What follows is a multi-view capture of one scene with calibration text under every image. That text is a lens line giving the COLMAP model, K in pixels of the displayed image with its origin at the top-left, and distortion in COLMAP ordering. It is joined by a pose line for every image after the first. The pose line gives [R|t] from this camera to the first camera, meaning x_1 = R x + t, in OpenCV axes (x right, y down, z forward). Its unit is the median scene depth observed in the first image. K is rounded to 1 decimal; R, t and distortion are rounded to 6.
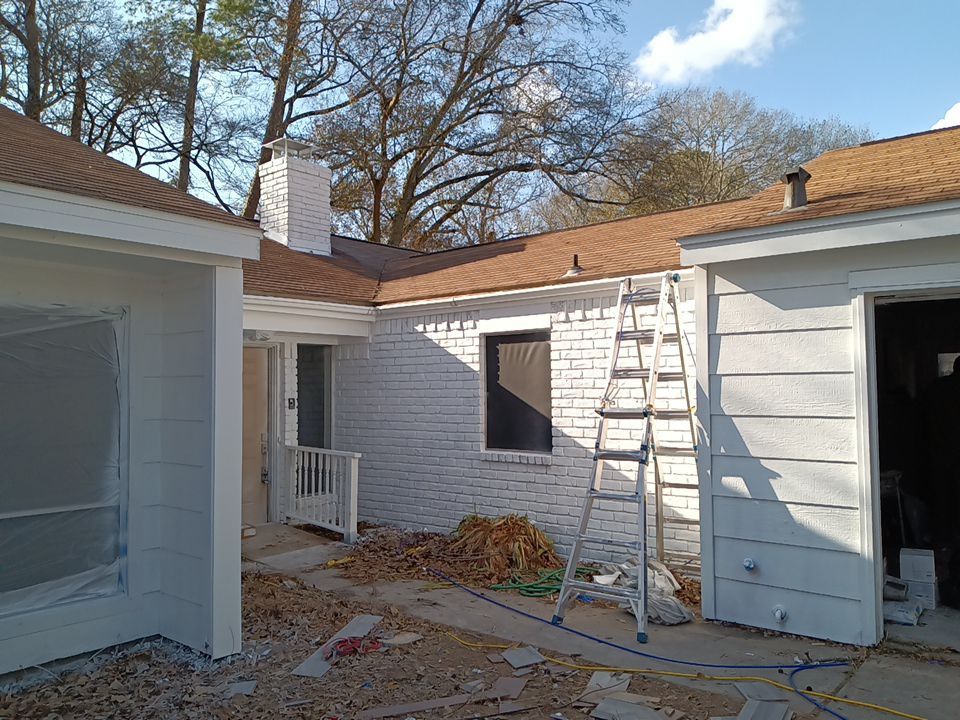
lens RADIAL K [[755.9, 0, 480.0], [0, 755.9, 360.0], [0, 0, 1]] dist [0.008505, -0.014685]
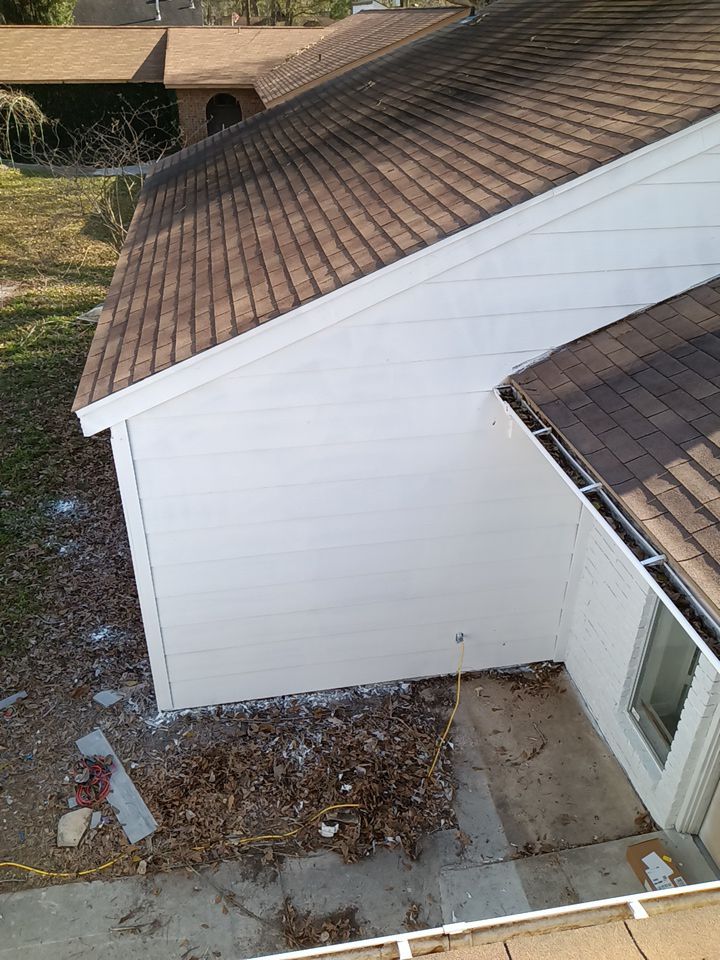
lens RADIAL K [[755.9, 0, 360.0], [0, 755.9, 480.0], [0, 0, 1]] dist [0.008505, -0.014685]
pose [[-0.641697, 0.389010, -0.660982, 0.124866], [0.022384, 0.870954, 0.490854, -0.465969], [0.766632, 0.300184, -0.567596, 1.543943]]
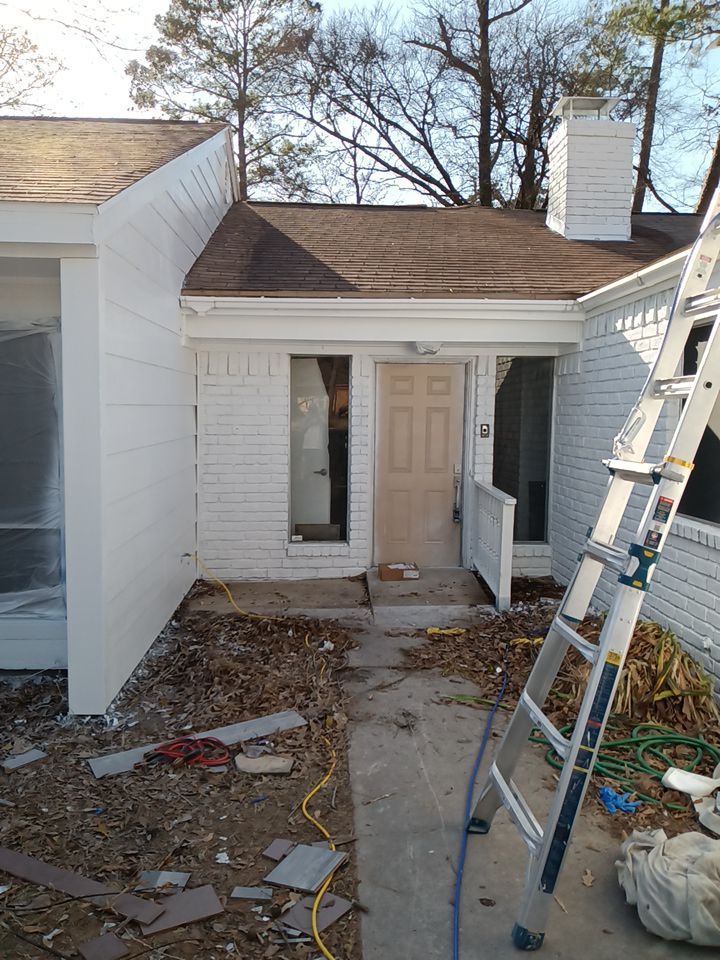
lens RADIAL K [[755.9, 0, 360.0], [0, 755.9, 480.0], [0, 0, 1]] dist [0.008505, -0.014685]
pose [[0.686825, 0.076895, -0.722744, 0.405389], [0.014223, 0.992775, 0.119141, 0.018497], [0.726684, -0.092109, 0.680769, 0.542497]]
